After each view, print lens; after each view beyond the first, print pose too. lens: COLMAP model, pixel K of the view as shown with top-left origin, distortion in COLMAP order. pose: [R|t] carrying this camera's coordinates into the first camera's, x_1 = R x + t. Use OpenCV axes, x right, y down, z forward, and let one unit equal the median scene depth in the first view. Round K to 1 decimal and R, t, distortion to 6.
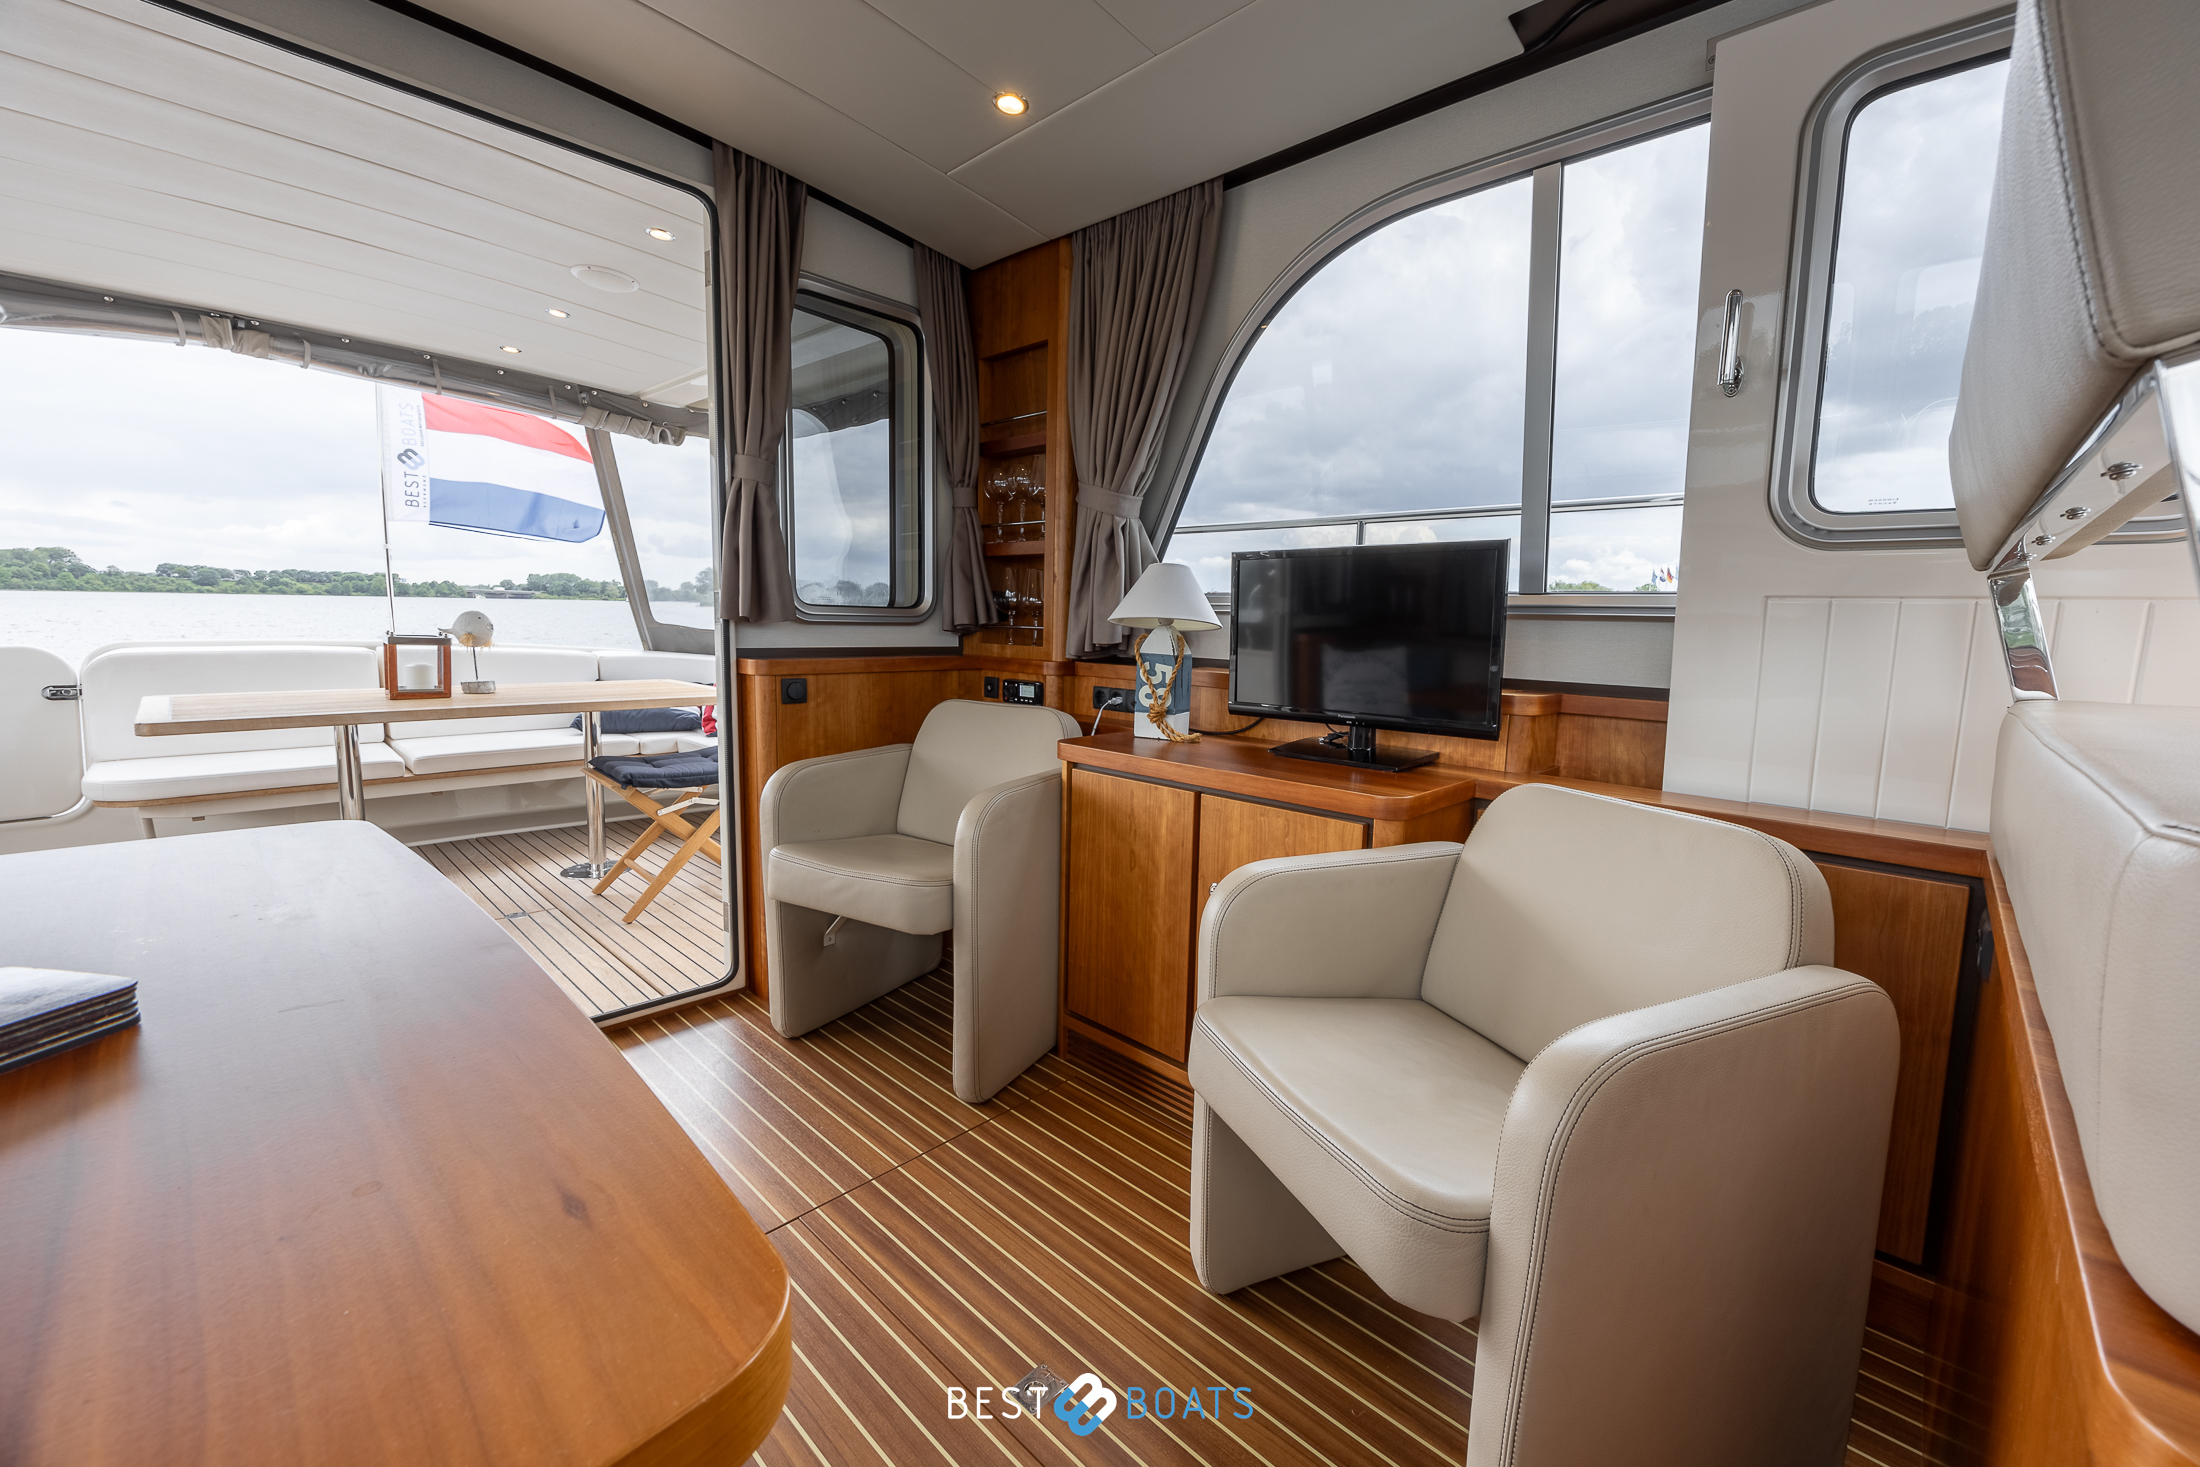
lens RADIAL K [[875.3, 0, 1146.8], [0, 875.3, 717.6], [0, 0, 1]] dist [-0.004899, 0.000410]
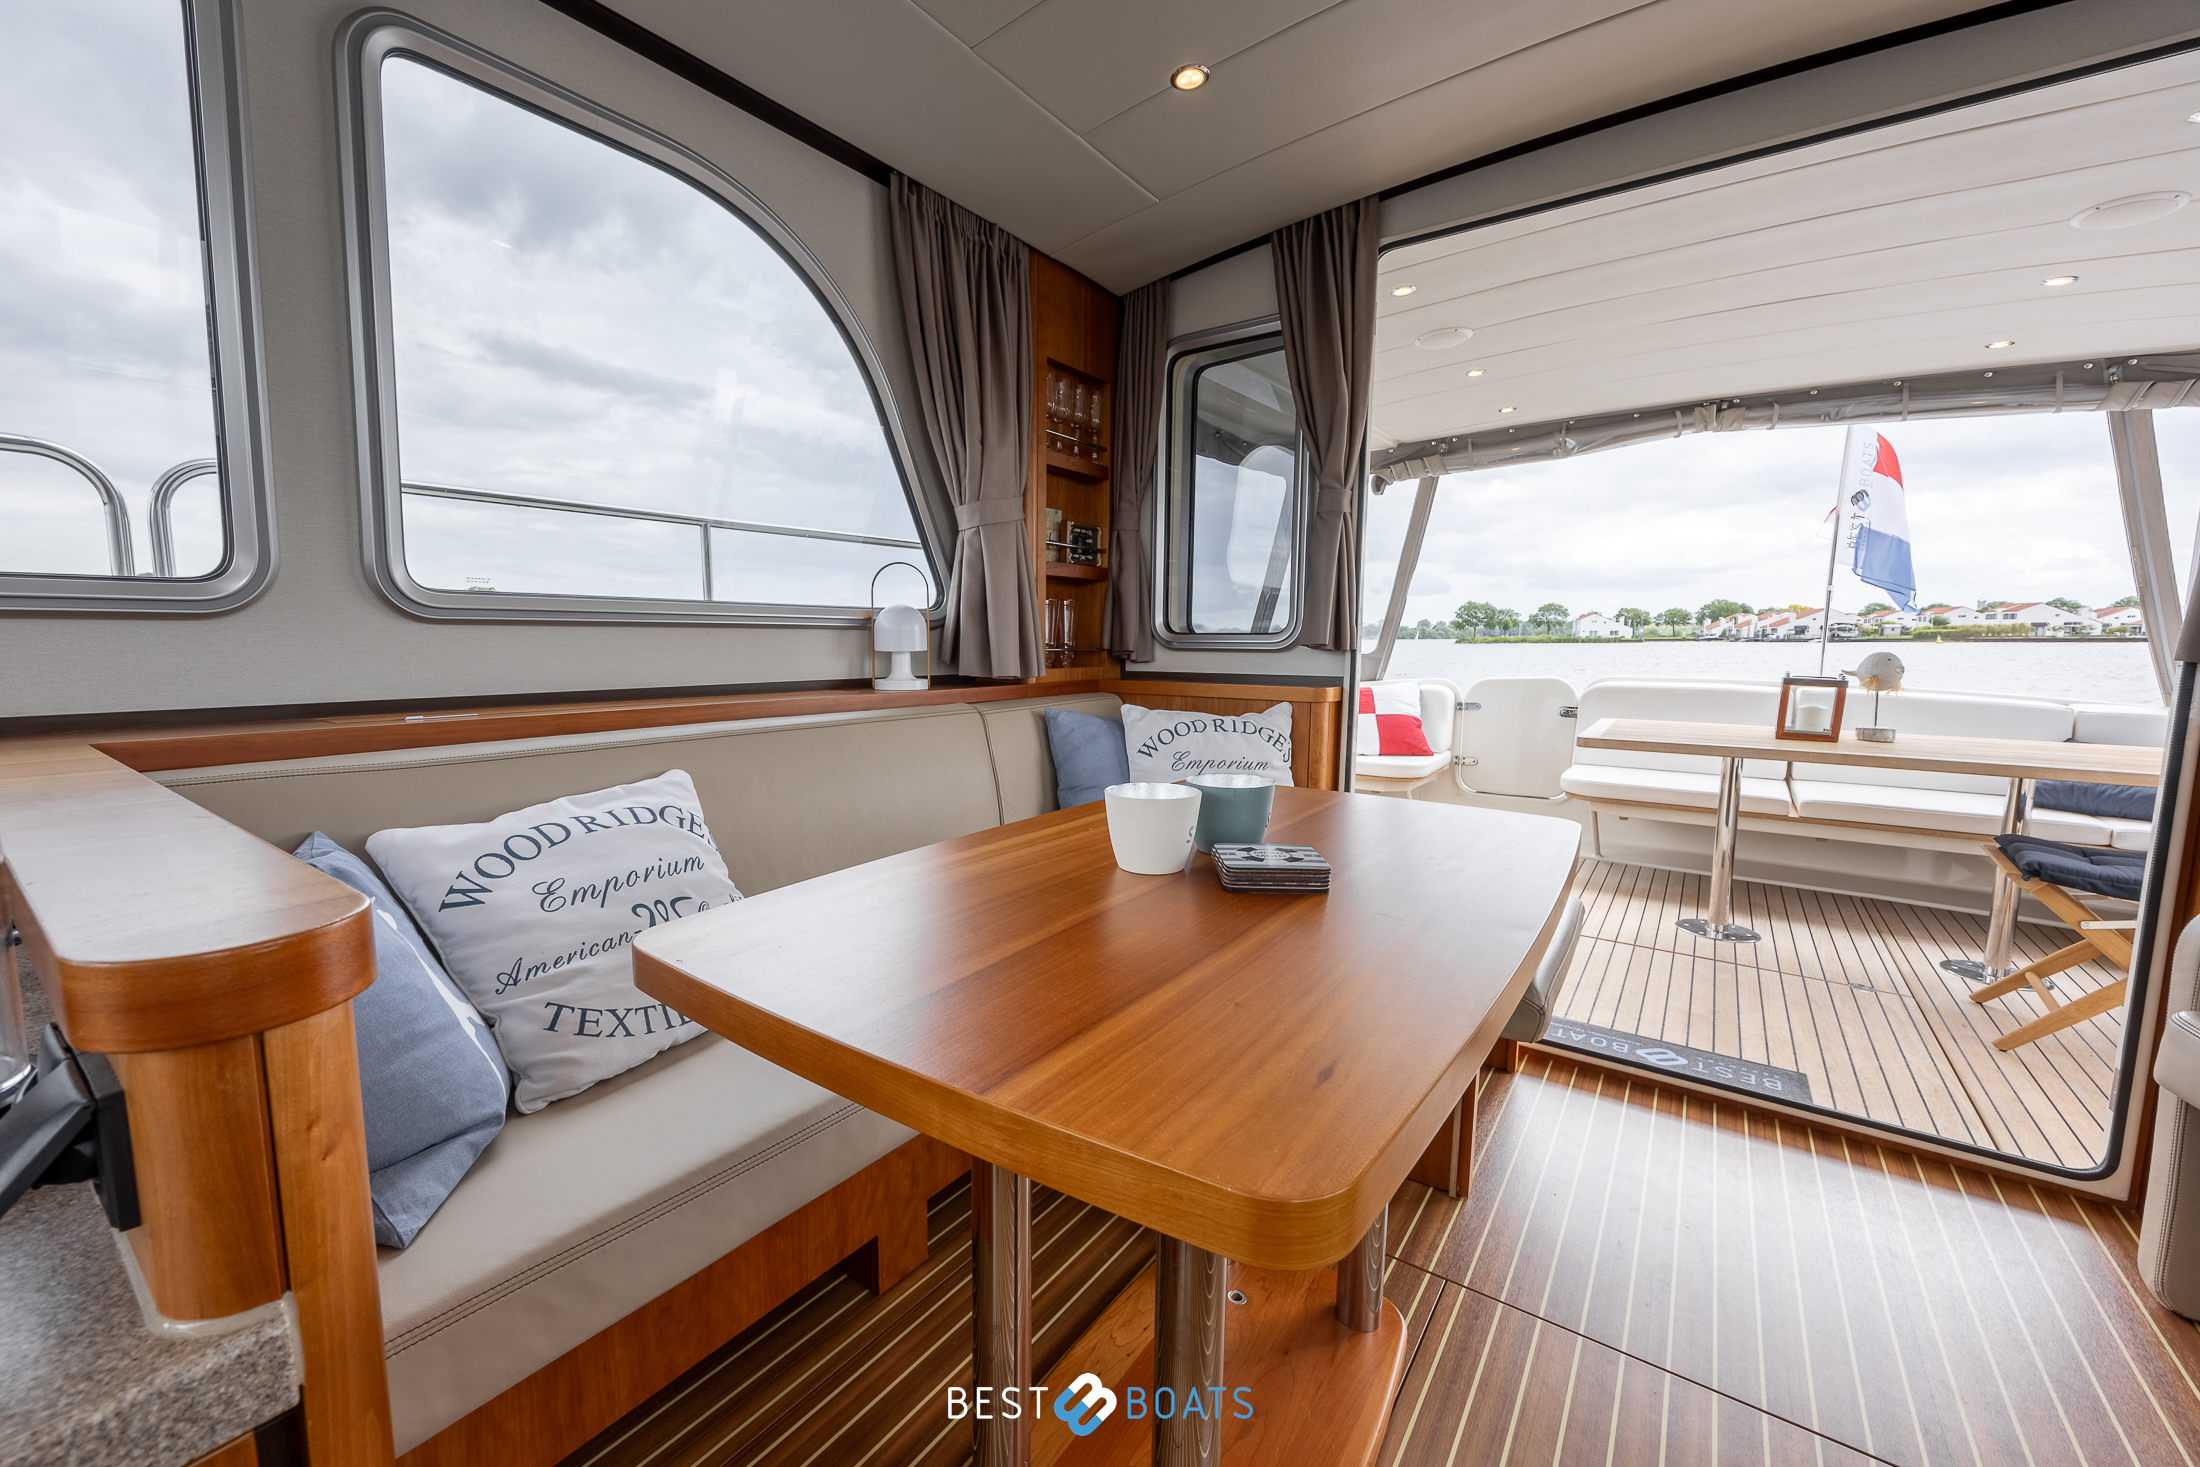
lens RADIAL K [[875.3, 0, 1053.6], [0, 875.3, 741.0], [0, 0, 1]] dist [-0.004899, 0.000410]
pose [[0.092334, 0.094026, -0.991279, 0.074427], [-0.115697, 0.989801, 0.083109, -0.004613], [0.988984, 0.107014, 0.102271, 0.051609]]
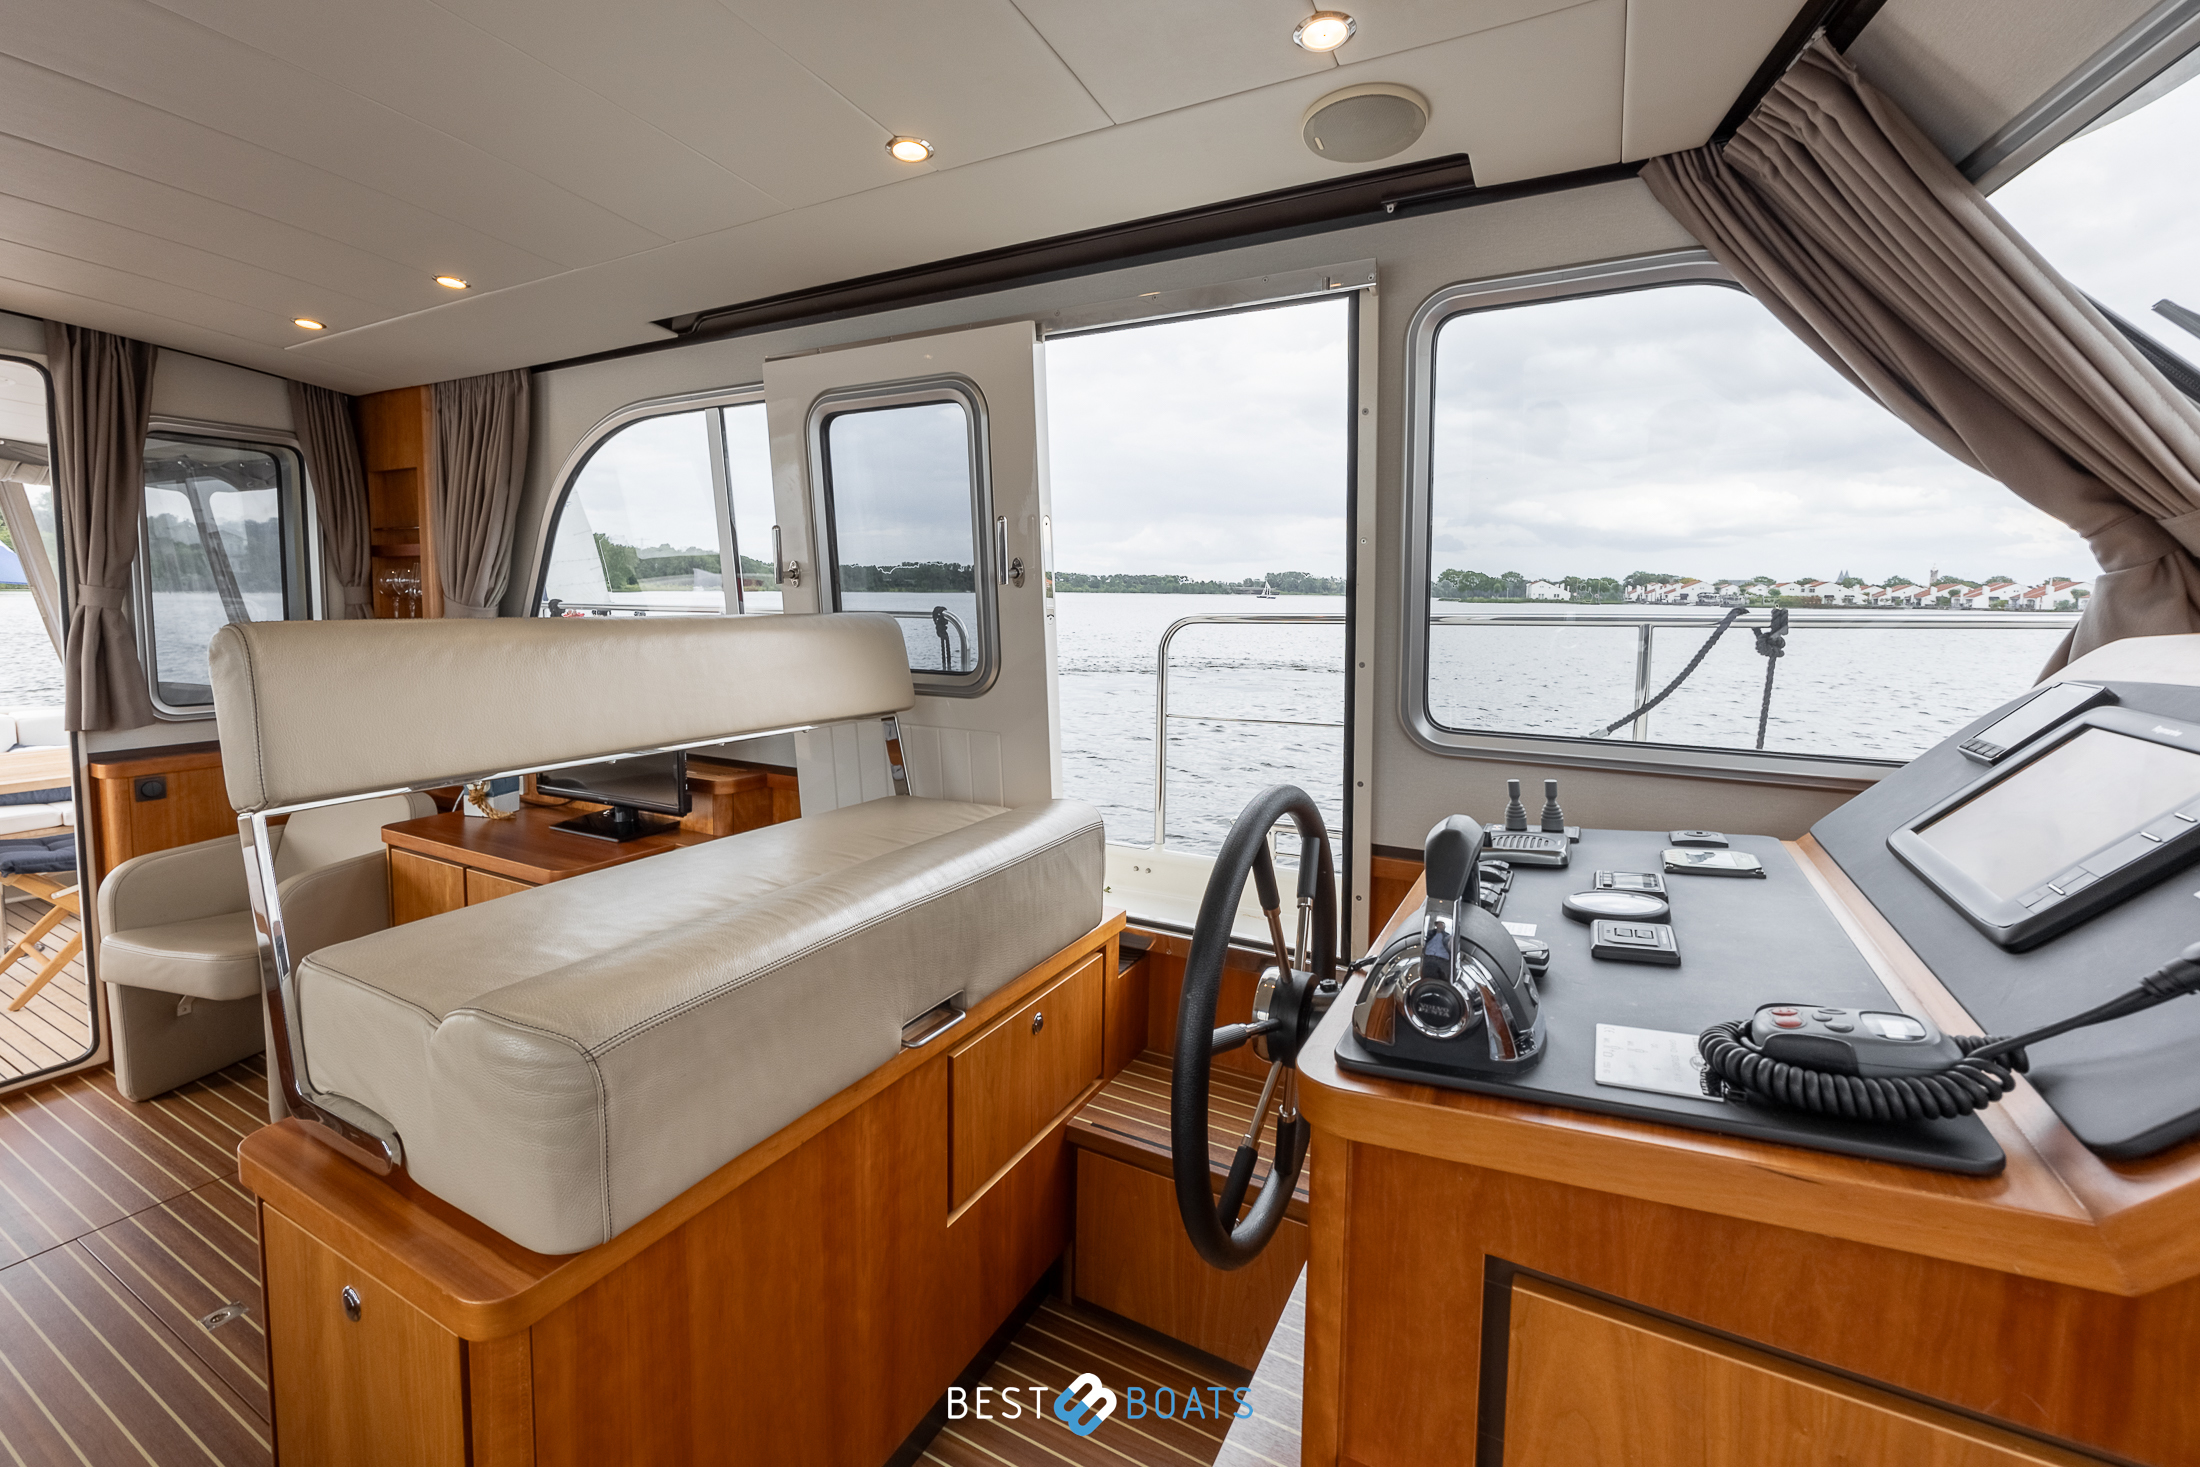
lens RADIAL K [[955.4, 0, 1062.3], [0, 955.4, 665.2], [0, 0, 1]] dist [-0.007218, 0.002052]
pose [[0.975791, -0.034052, 0.216038, 0.347931], [0.041213, 0.998737, -0.028729, -0.076795], [-0.214787, 0.036937, 0.975962, -0.323959]]
